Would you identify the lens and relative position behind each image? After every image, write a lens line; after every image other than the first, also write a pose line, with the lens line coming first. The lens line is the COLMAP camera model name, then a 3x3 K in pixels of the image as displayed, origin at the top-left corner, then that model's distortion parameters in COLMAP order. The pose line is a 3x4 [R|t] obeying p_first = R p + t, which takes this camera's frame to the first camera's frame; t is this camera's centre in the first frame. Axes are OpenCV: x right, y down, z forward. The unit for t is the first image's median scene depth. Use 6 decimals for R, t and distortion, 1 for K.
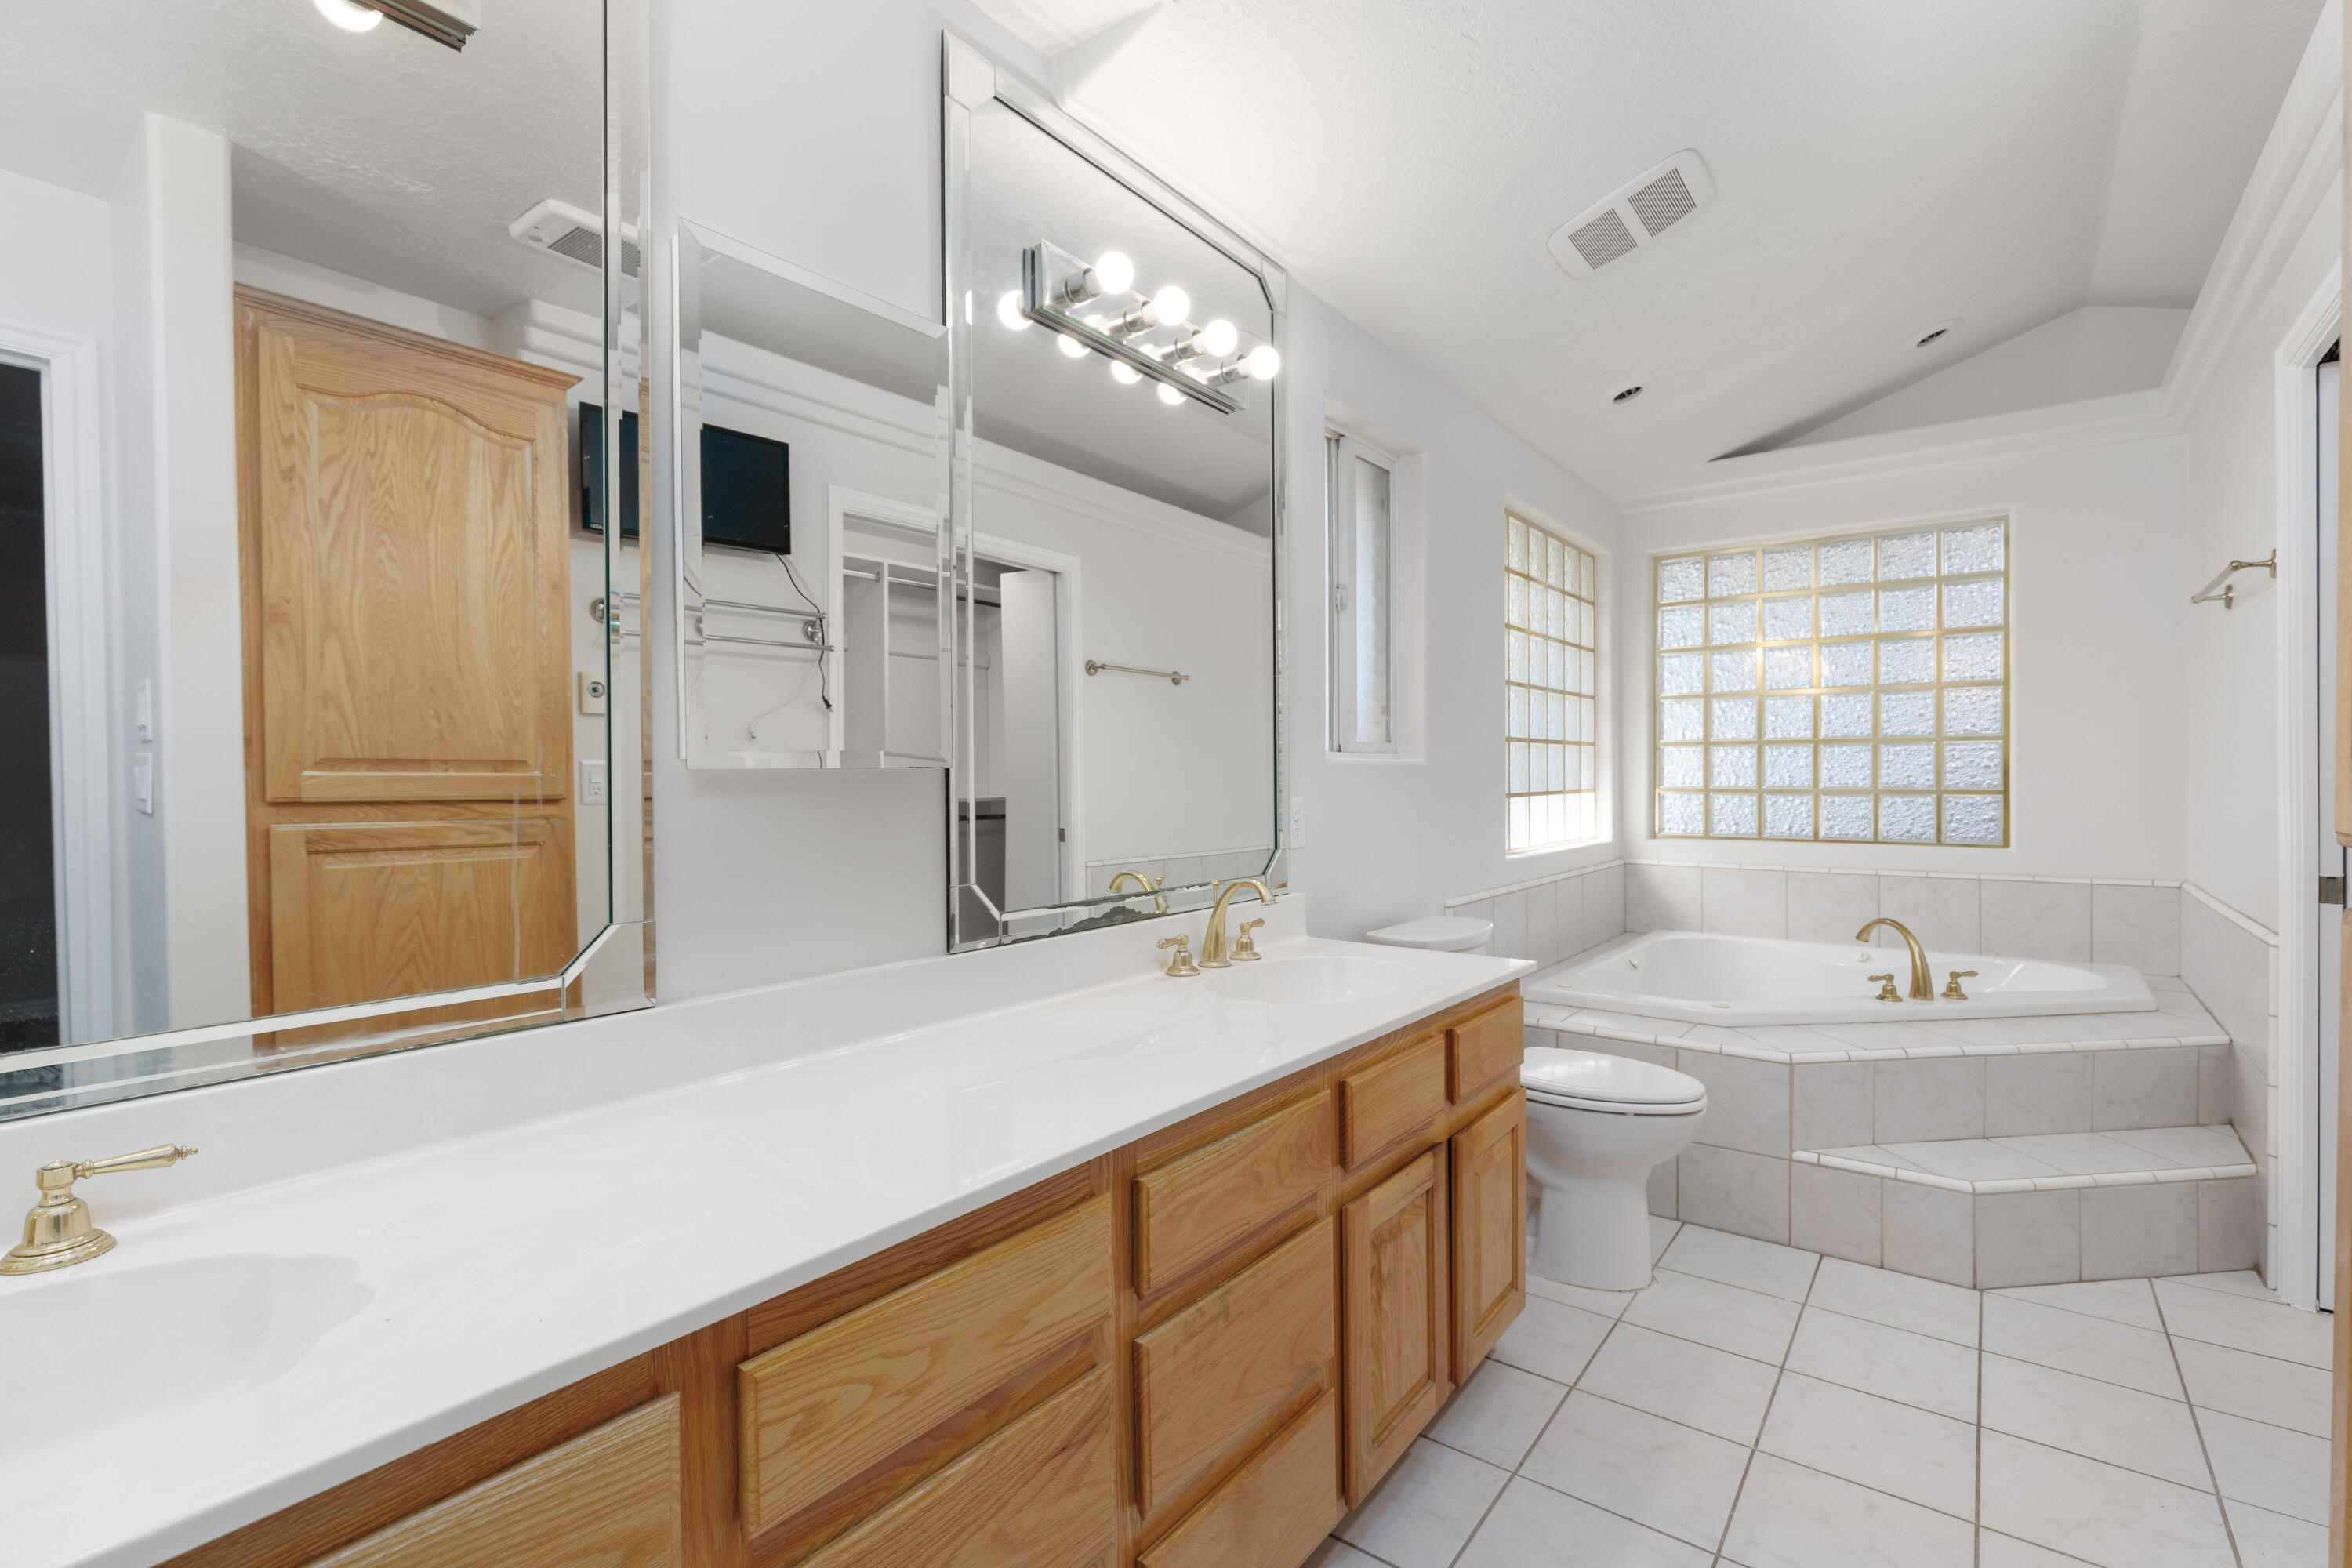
lens RADIAL K [[1051.7, 0, 1190.7], [0, 1051.7, 779.0], [0, 0, 1]] dist [0.012348, -0.005733]
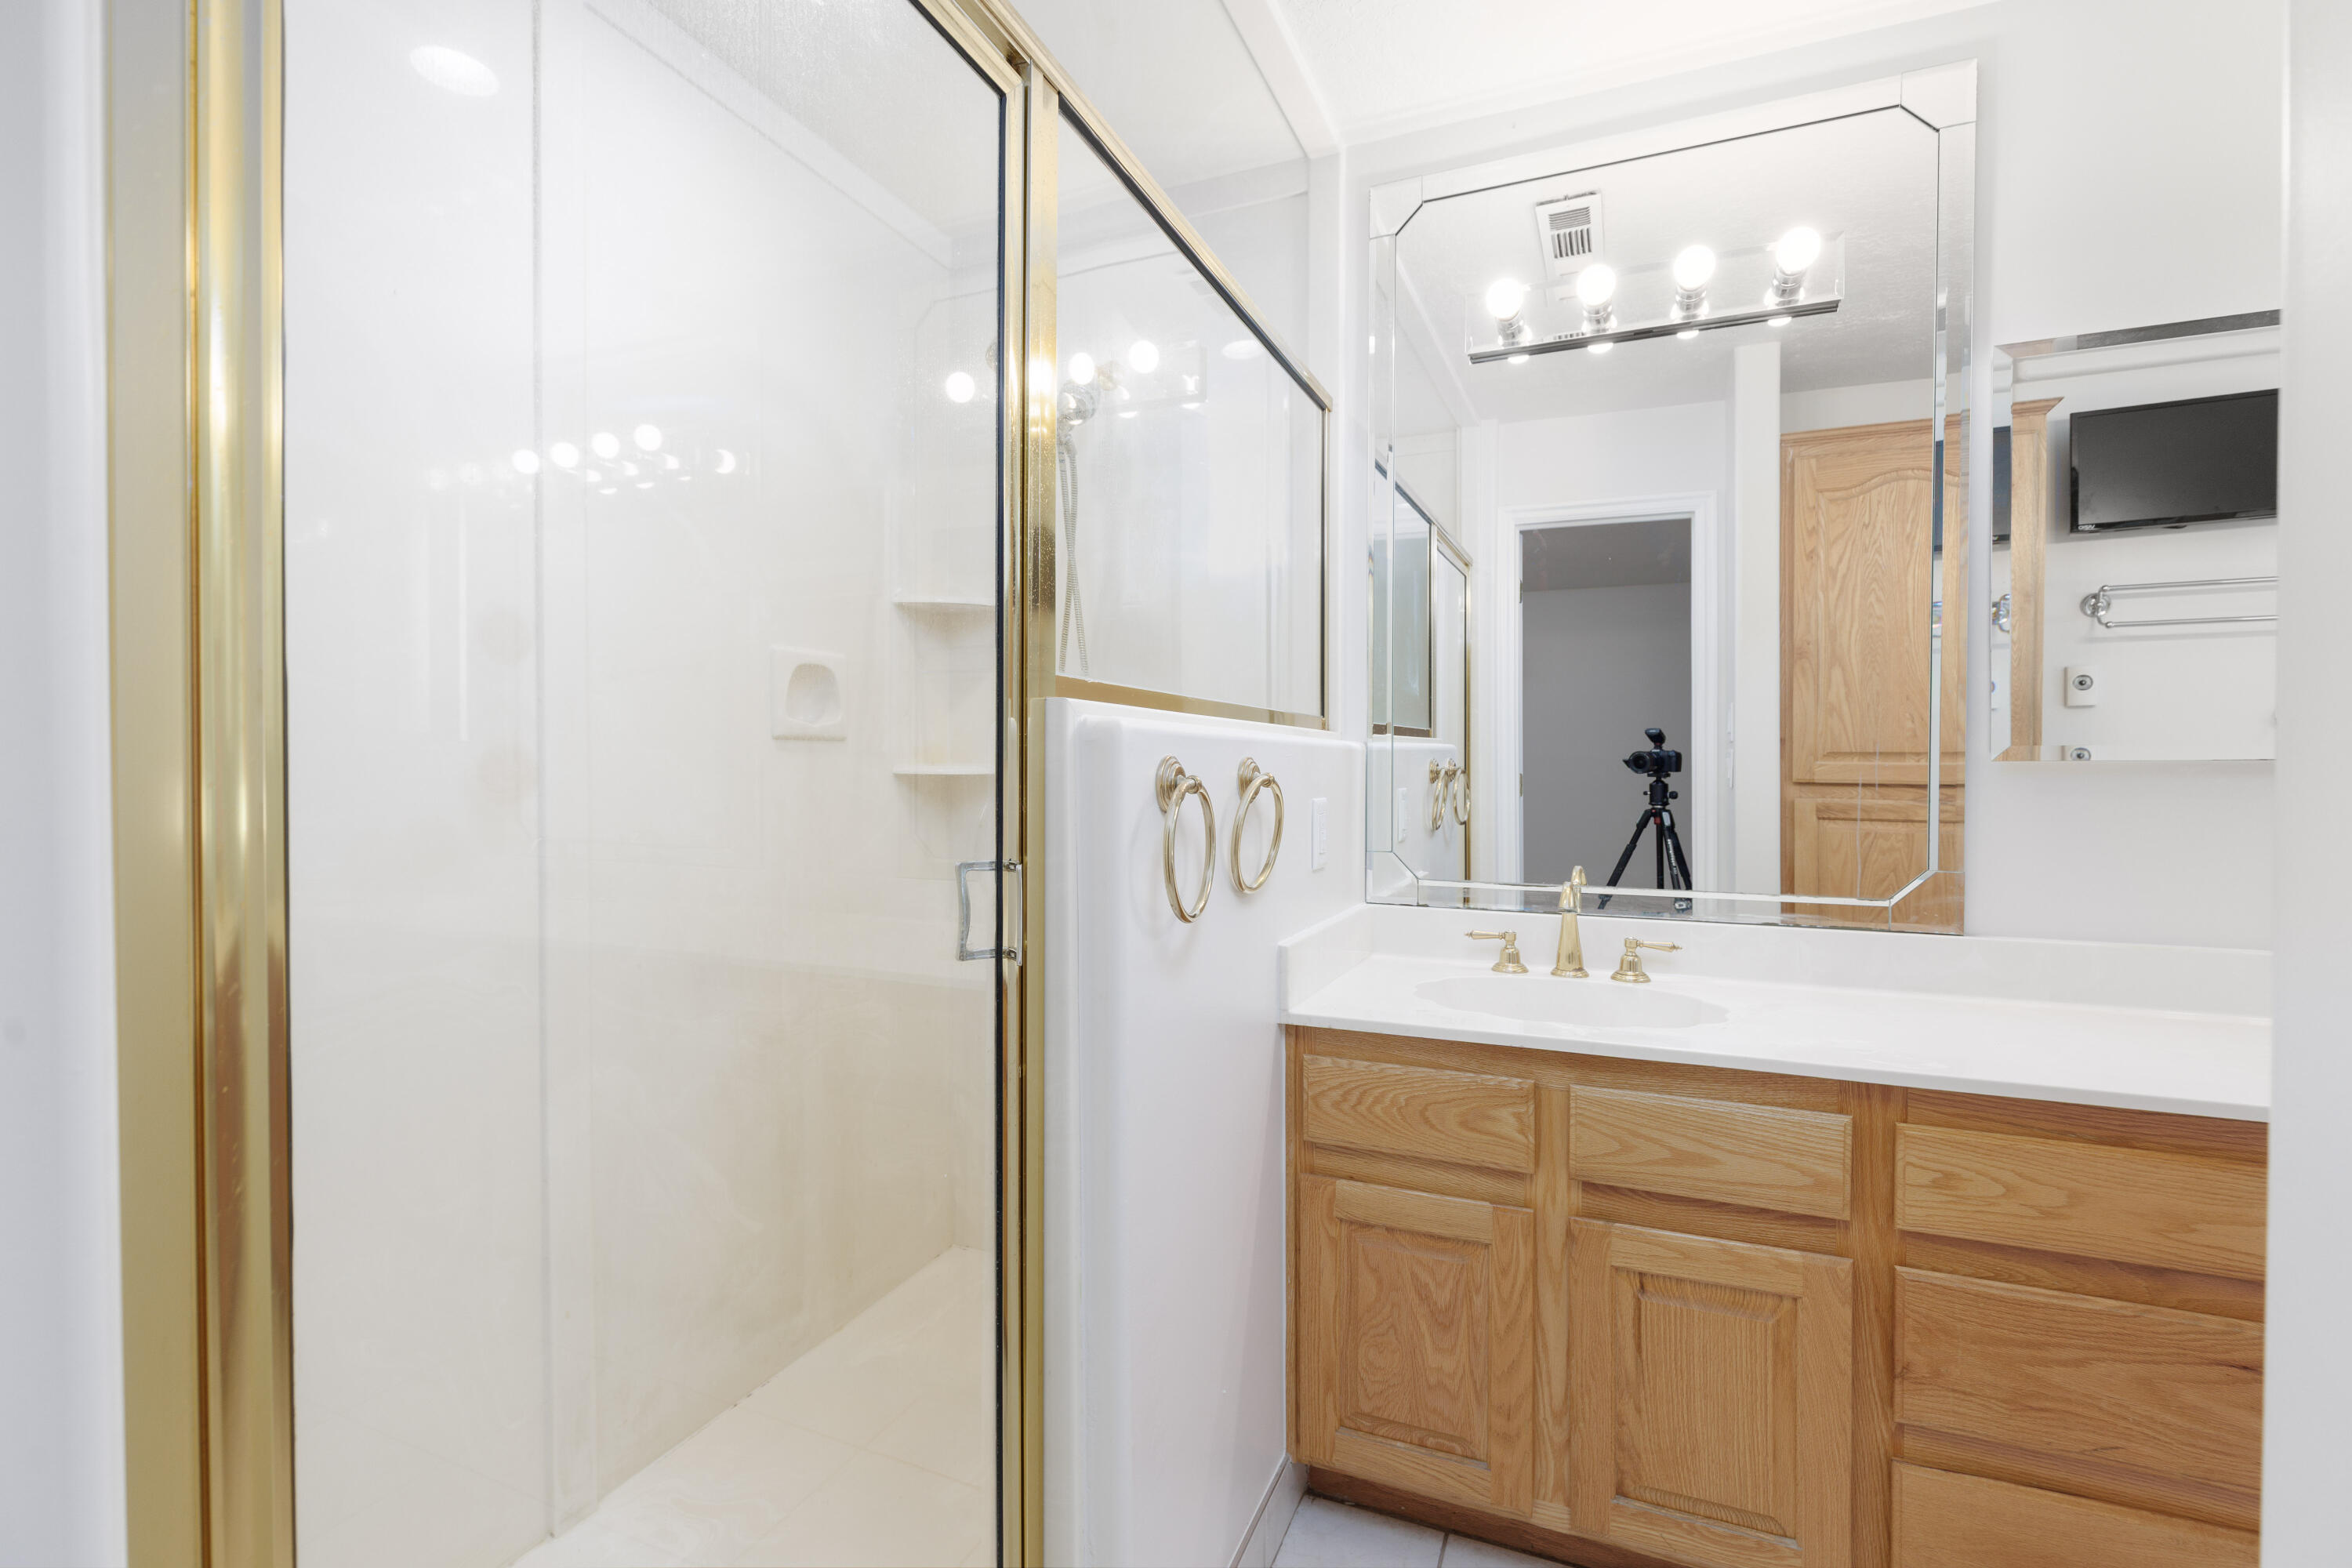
lens RADIAL K [[1051.7, 0, 1190.7], [0, 1051.7, 779.0], [0, 0, 1]] dist [0.012348, -0.005733]
pose [[0.255669, 0.016274, -0.966628, 0.335642], [-0.003840, 0.999868, 0.015818, -0.003009], [0.966757, -0.000332, 0.255697, -0.188582]]
